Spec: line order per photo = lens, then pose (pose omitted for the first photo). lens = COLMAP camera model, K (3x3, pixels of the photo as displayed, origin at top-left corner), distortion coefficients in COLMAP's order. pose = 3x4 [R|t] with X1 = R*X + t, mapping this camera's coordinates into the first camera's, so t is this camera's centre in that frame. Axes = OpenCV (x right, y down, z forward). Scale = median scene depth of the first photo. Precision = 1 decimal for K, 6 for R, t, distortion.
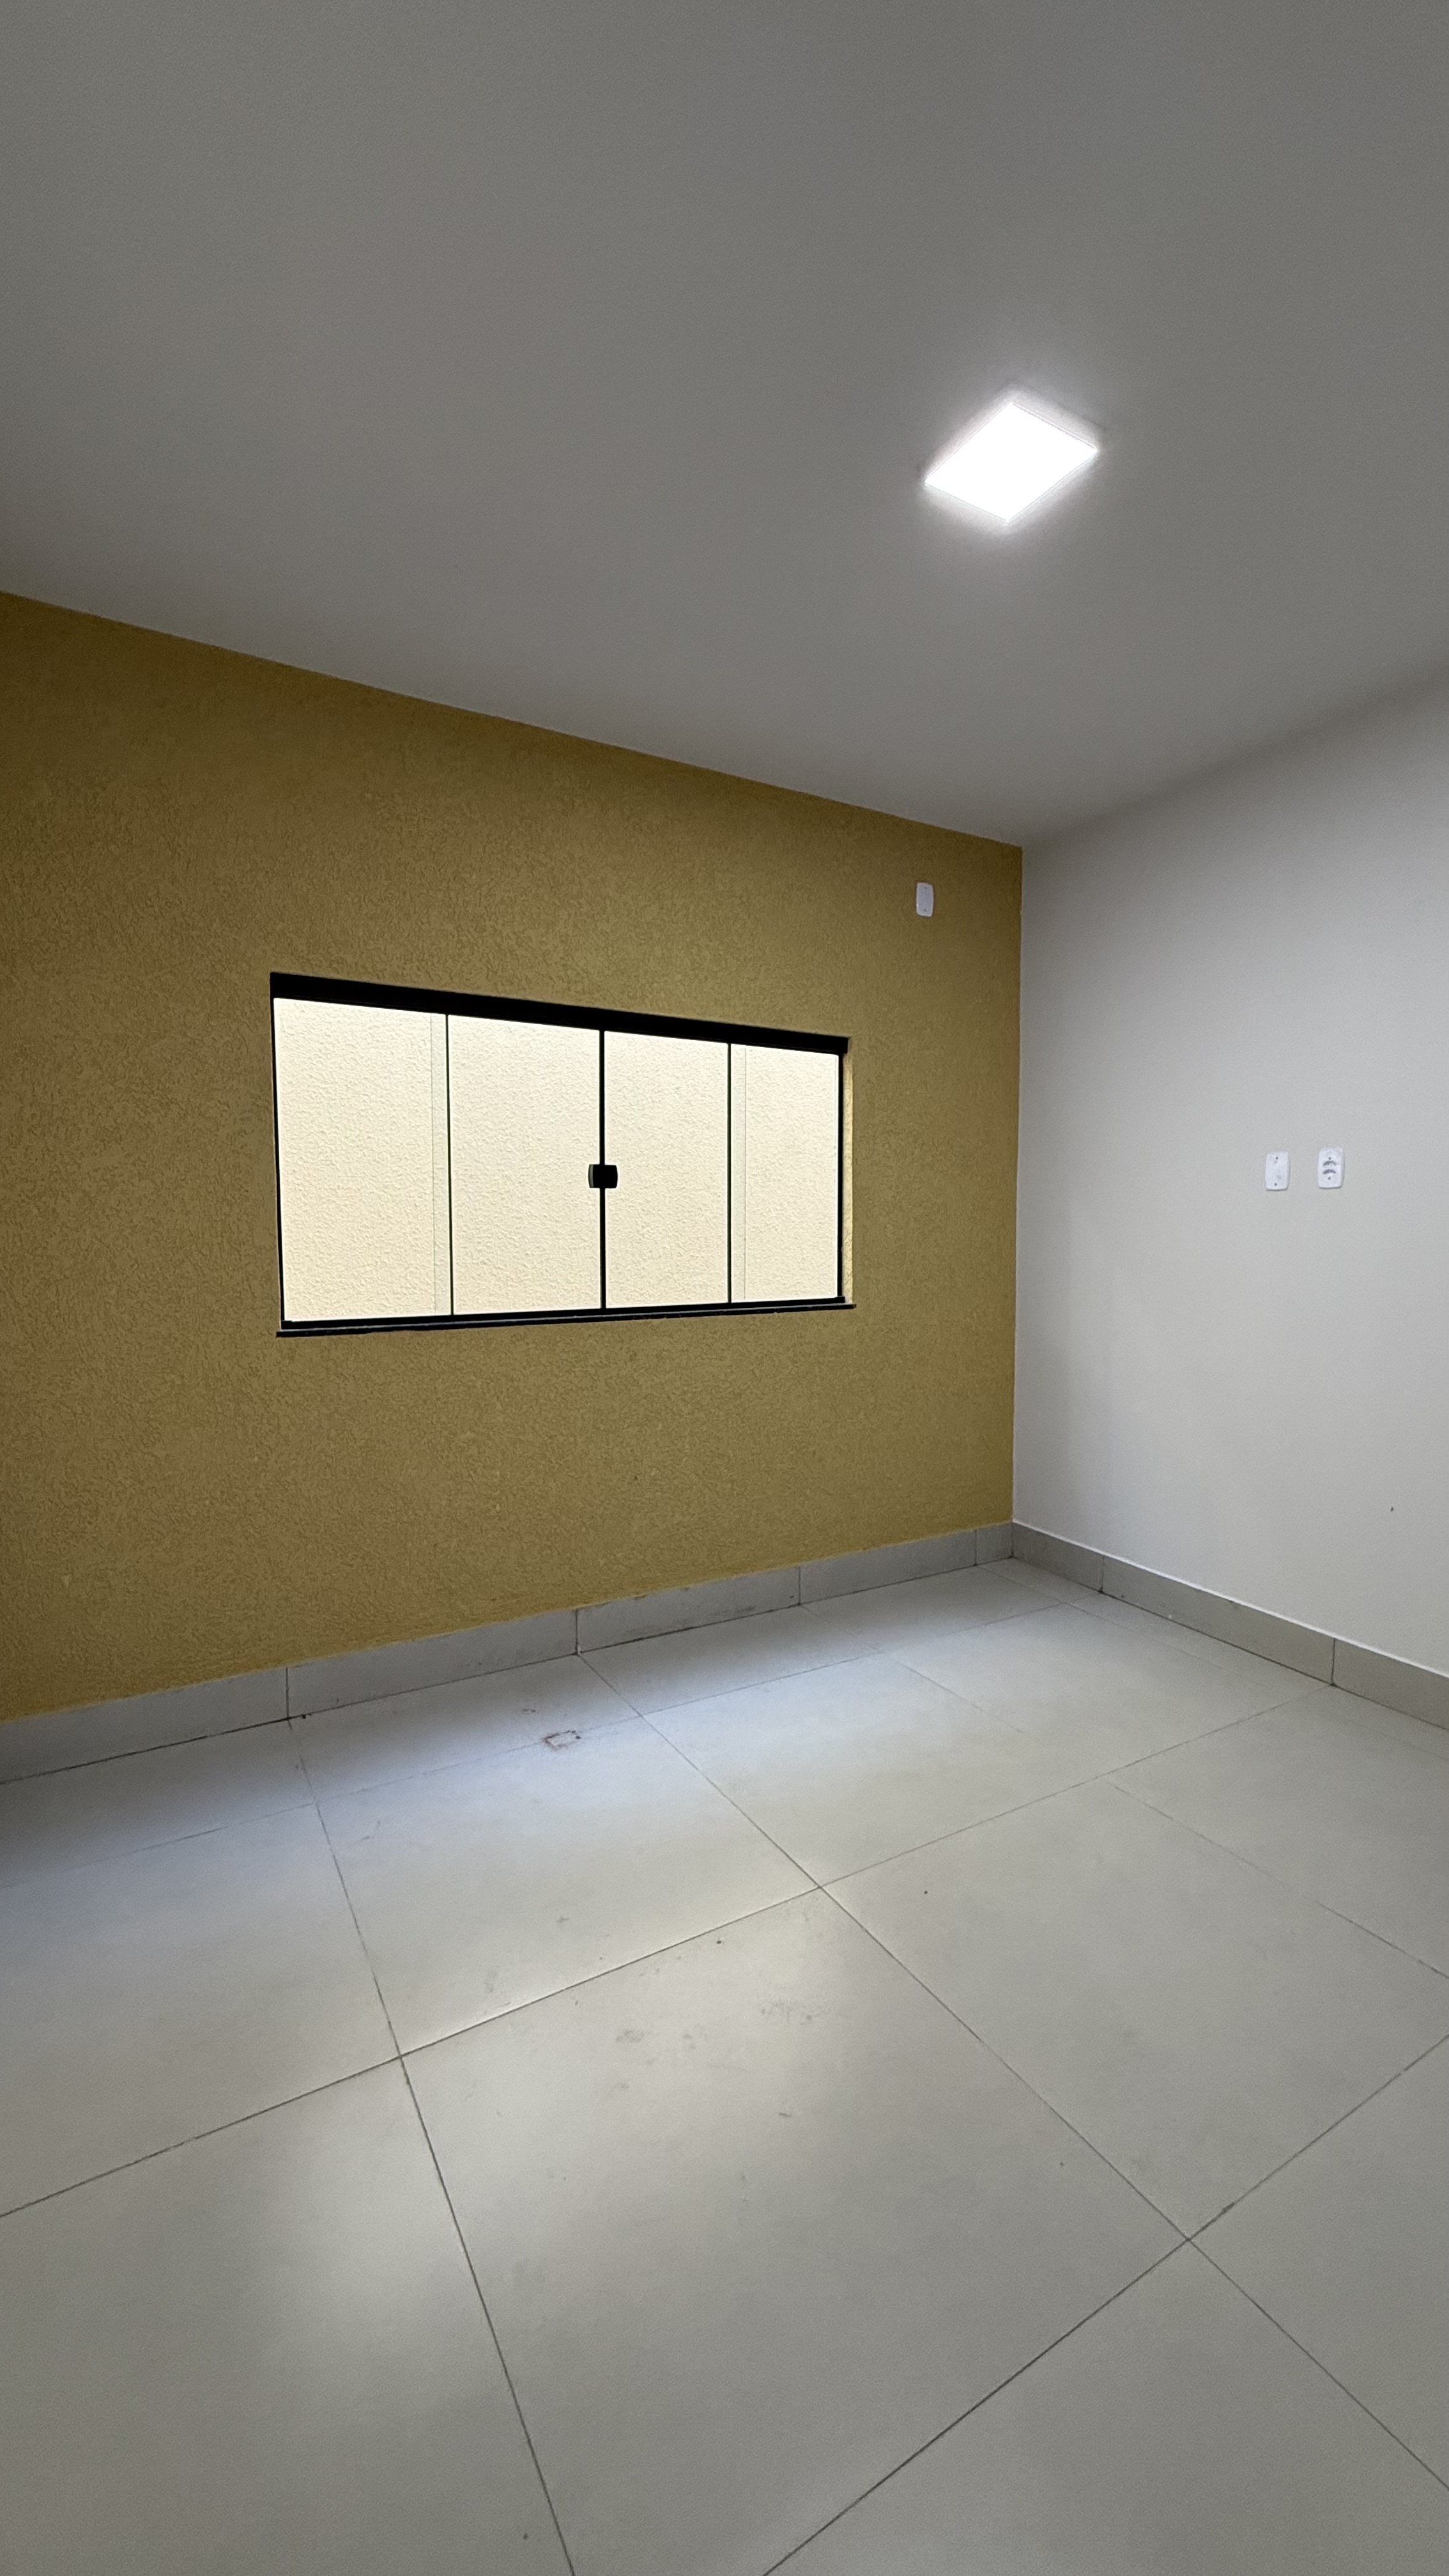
lens RADIAL K [[758.5, 0, 715.3], [0, 758.5, 1263.9], [0, 0, 1]] dist [-0.015586, -0.000045]
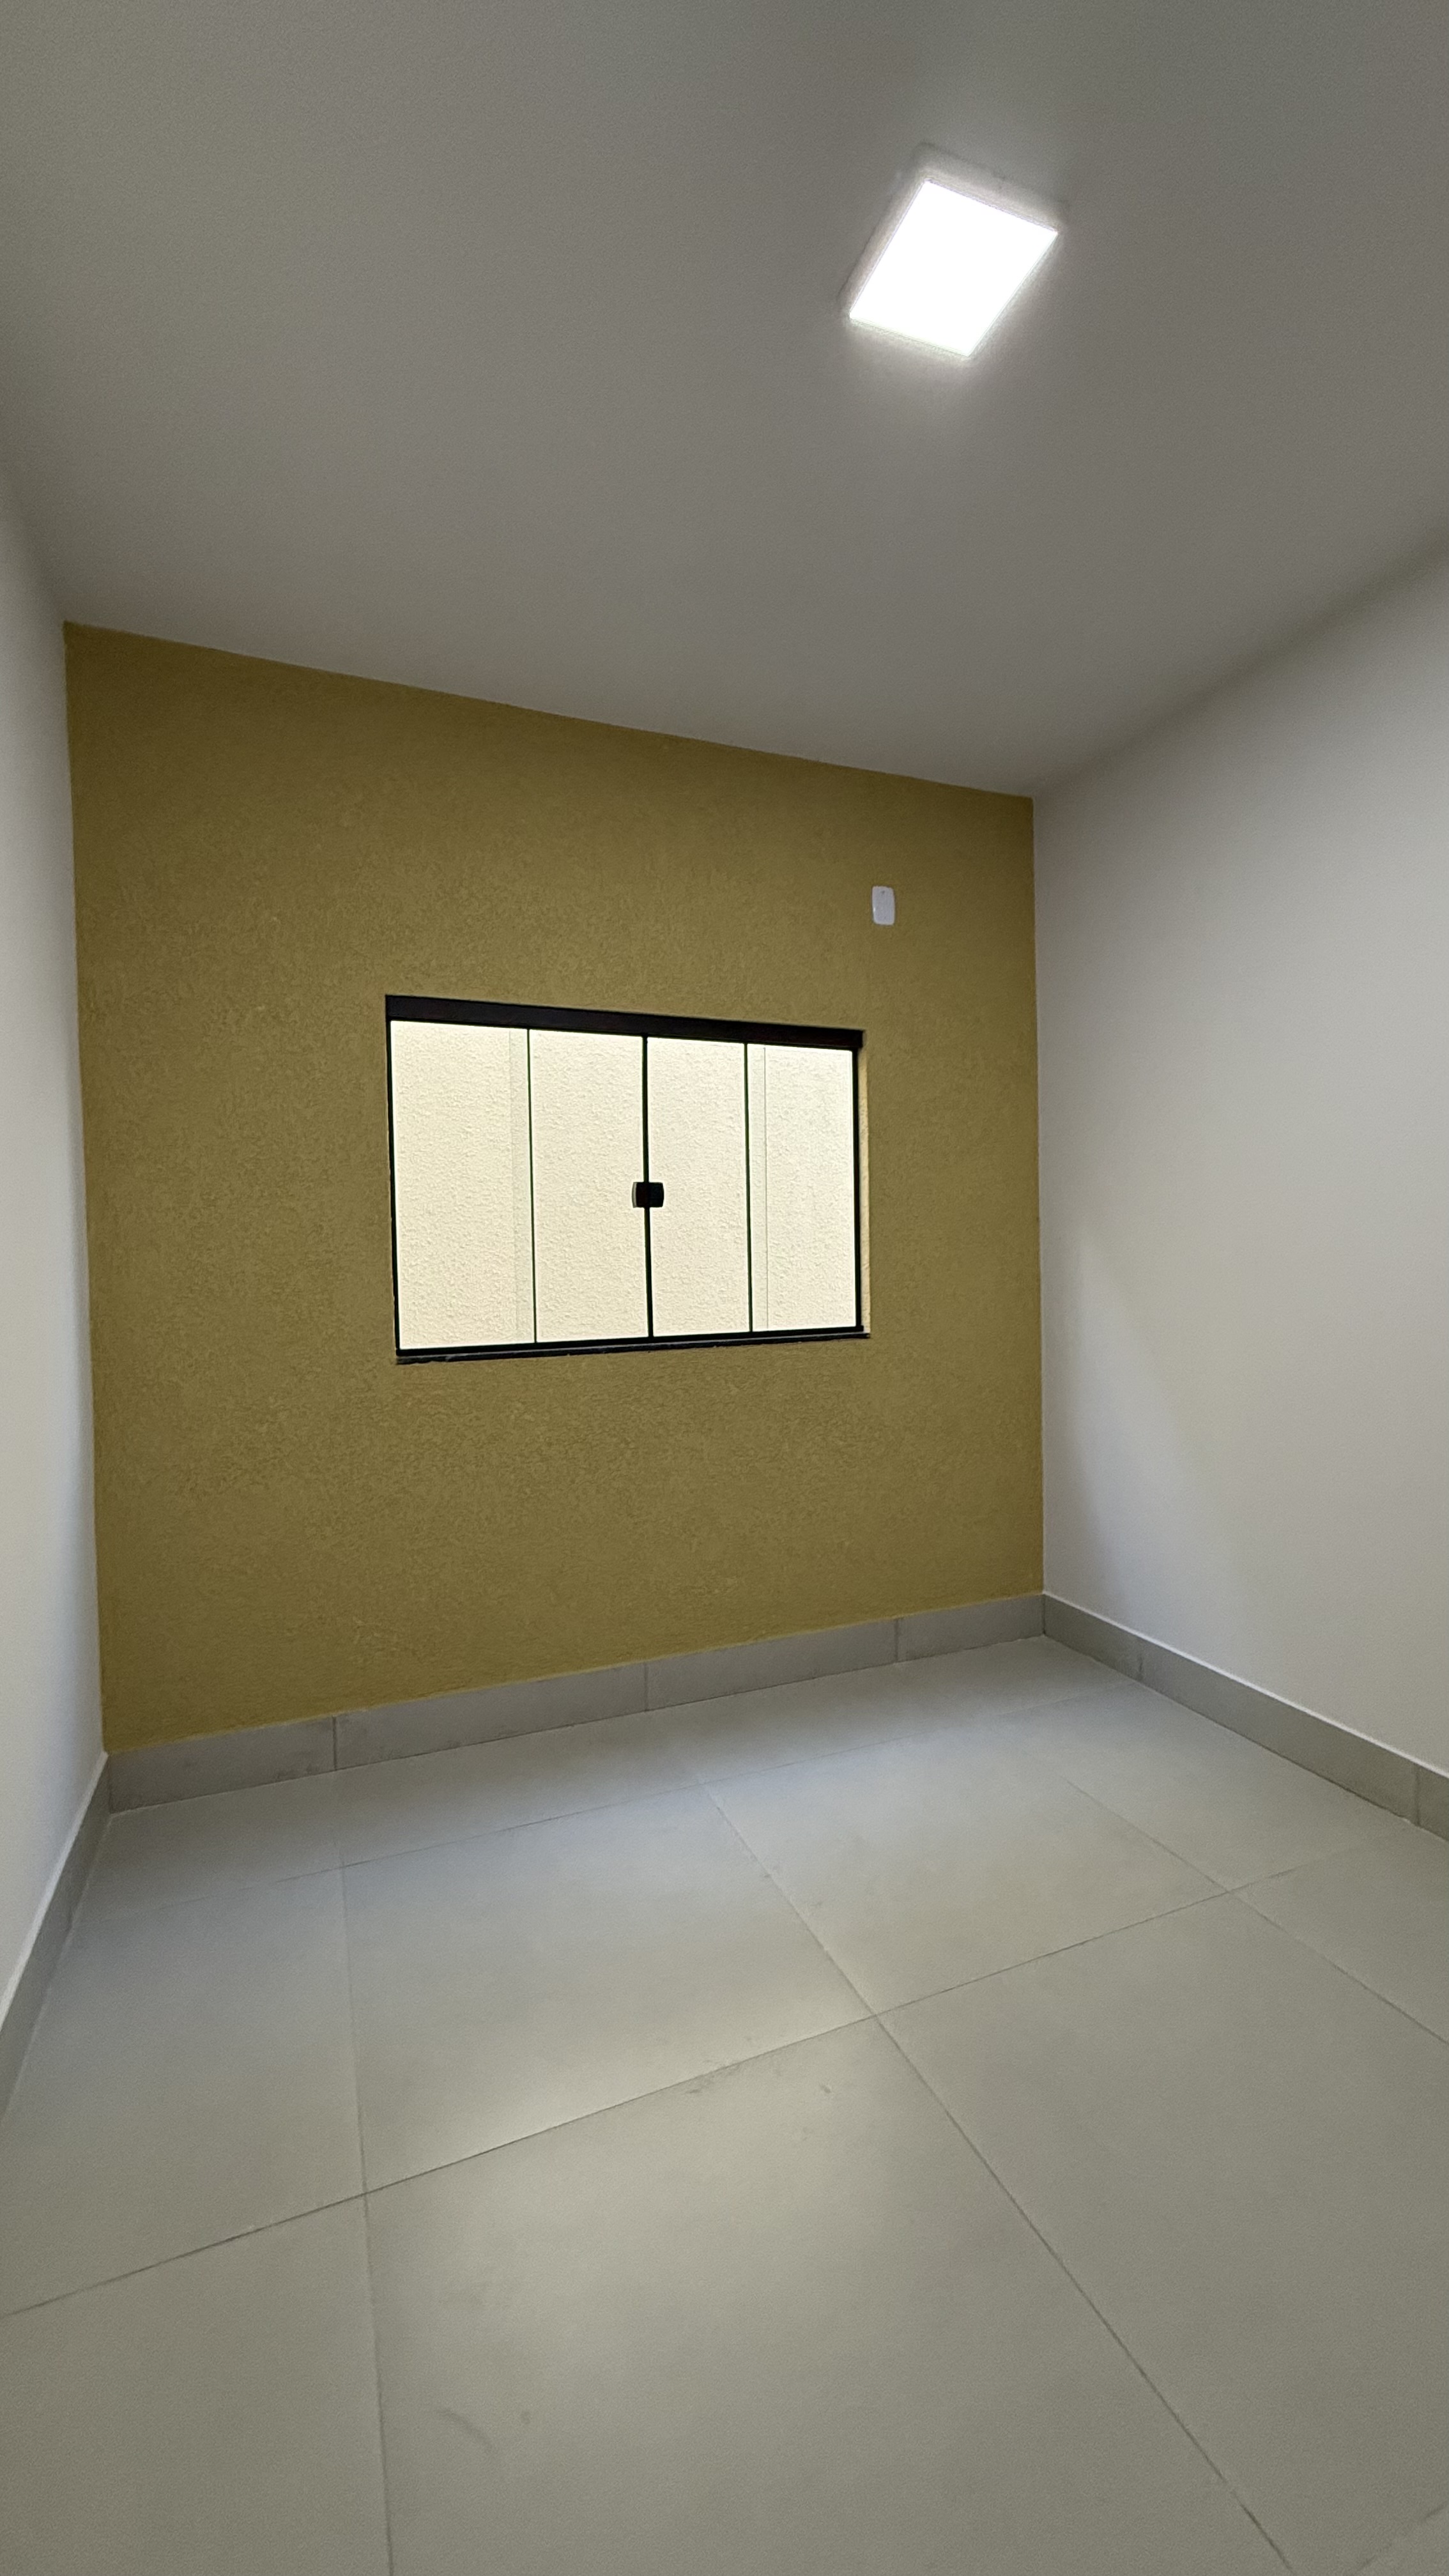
lens RADIAL K [[798.6, 0, 771.1], [0, 798.6, 1282.9], [0, 0, 1]] dist [0.011773, 0.000113]
pose [[0.994984, -0.008566, -0.099666, 0.140541], [0.008146, 0.999956, -0.004623, -0.002687], [0.099701, 0.003788, 0.995010, 0.060964]]
